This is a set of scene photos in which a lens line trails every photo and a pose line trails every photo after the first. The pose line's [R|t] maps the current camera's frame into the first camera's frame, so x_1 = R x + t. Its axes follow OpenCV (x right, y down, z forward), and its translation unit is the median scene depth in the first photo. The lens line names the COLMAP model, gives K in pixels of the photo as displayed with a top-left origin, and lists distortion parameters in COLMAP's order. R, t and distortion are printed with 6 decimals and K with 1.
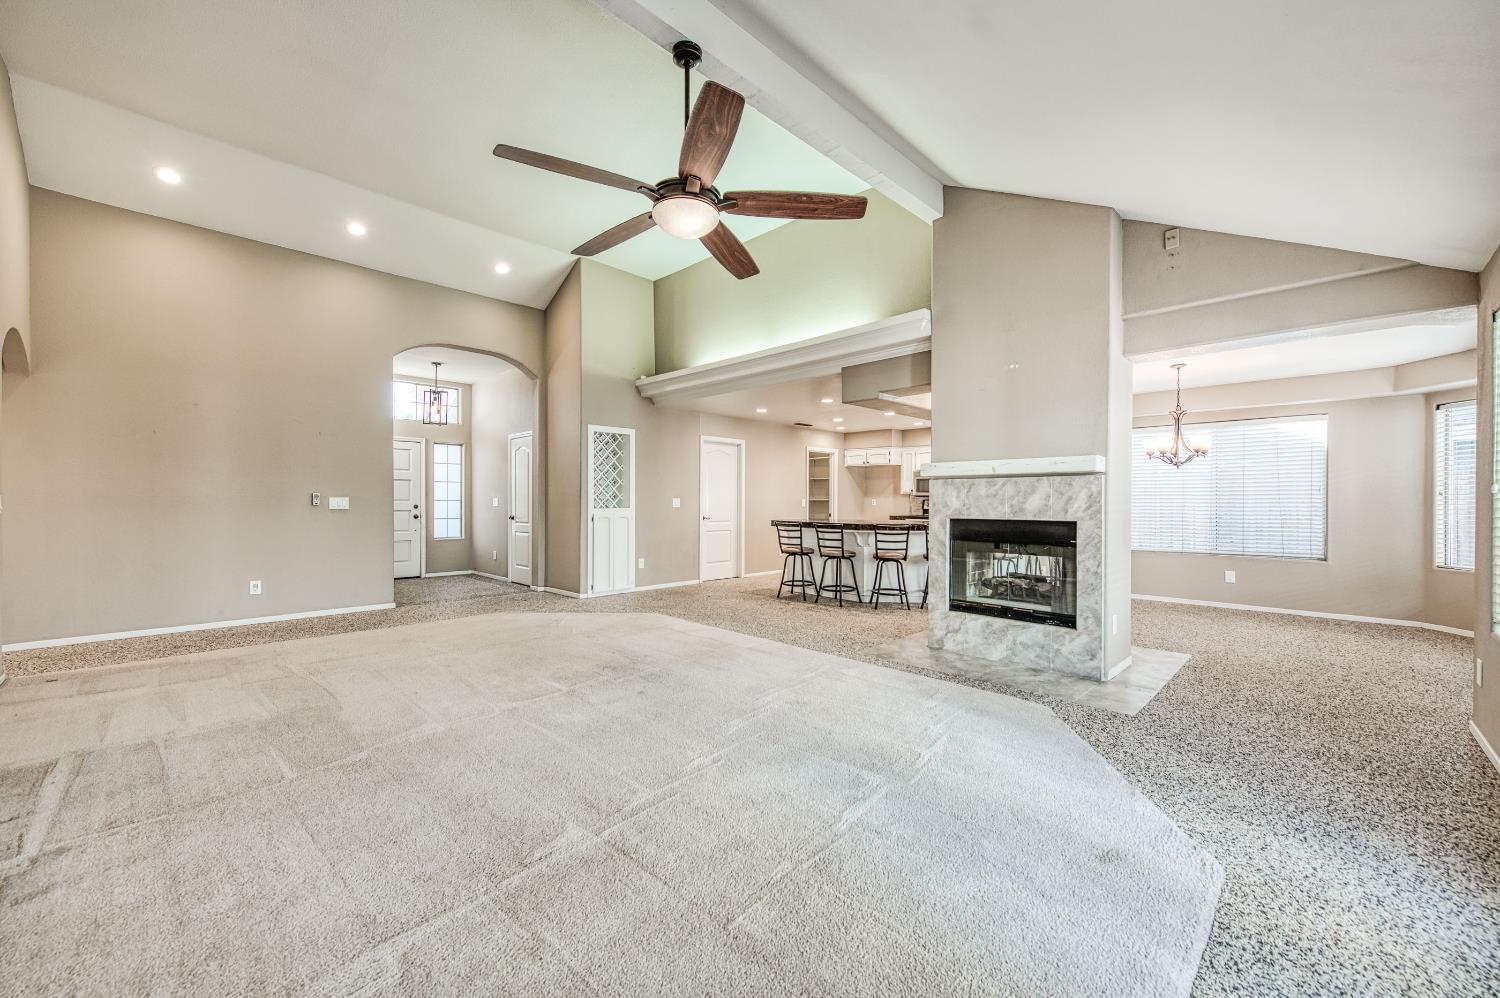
lens RADIAL K [[583.6, 0, 747.9], [0, 583.6, 505.2], [0, 0, 1]] dist [-0.000218, -0.000540]
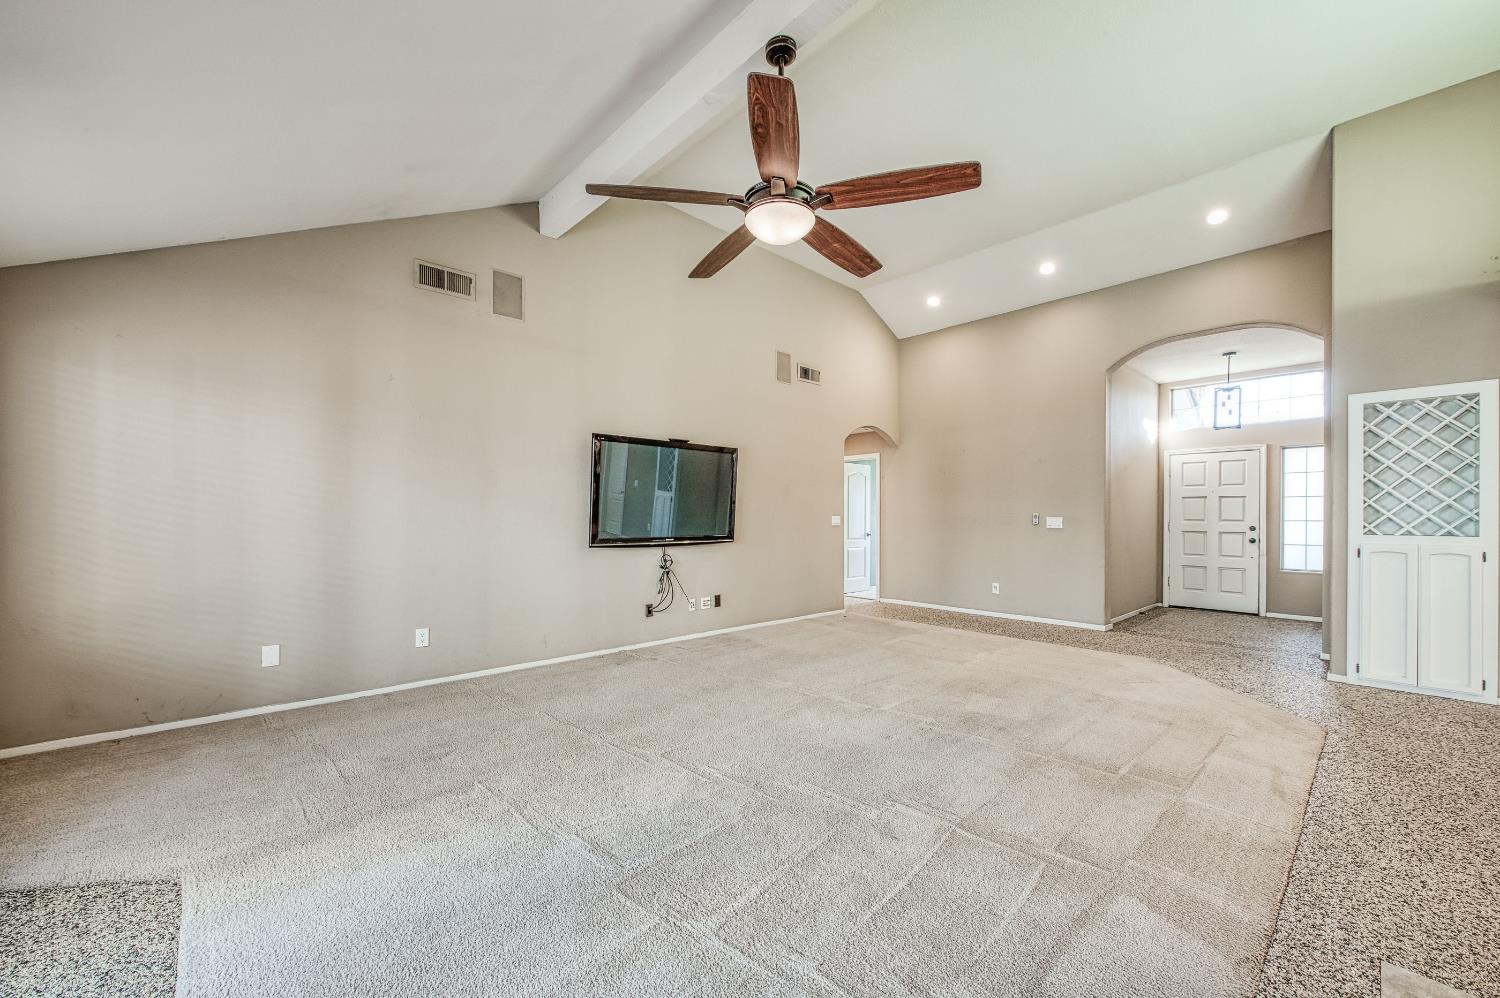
lens RADIAL K [[583.6, 0, 747.9], [0, 583.6, 505.2], [0, 0, 1]] dist [-0.000218, -0.000540]
pose [[-0.034197, -0.021745, -0.999179, 0.348294], [-0.014535, 0.999668, -0.021258, -0.002846], [0.999309, 0.013797, -0.034502, 0.401594]]
